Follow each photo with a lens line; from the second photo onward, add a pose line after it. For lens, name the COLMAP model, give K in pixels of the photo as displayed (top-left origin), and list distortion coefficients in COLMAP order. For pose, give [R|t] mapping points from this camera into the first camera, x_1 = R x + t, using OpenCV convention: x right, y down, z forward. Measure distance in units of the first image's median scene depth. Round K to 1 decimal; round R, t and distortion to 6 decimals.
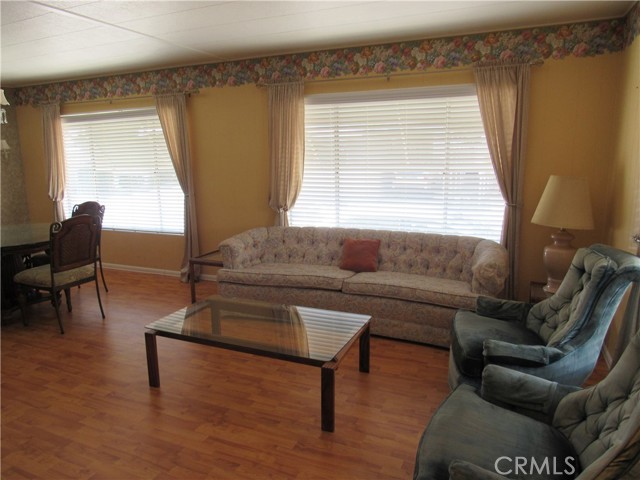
lens RADIAL K [[456.7, 0, 320.0], [0, 456.7, 240.0], [0, 0, 1]] dist [-0.025195, 0.000392]
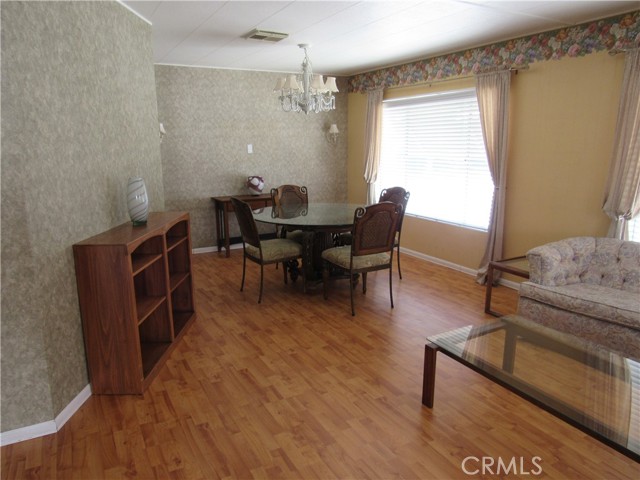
lens RADIAL K [[456.7, 0, 320.0], [0, 456.7, 240.0], [0, 0, 1]] dist [-0.025195, 0.000392]
pose [[0.792622, 0.140180, -0.593380, -0.032035], [-0.118745, 0.990067, 0.075277, -0.027301], [0.598038, 0.010794, 0.801395, 0.105814]]
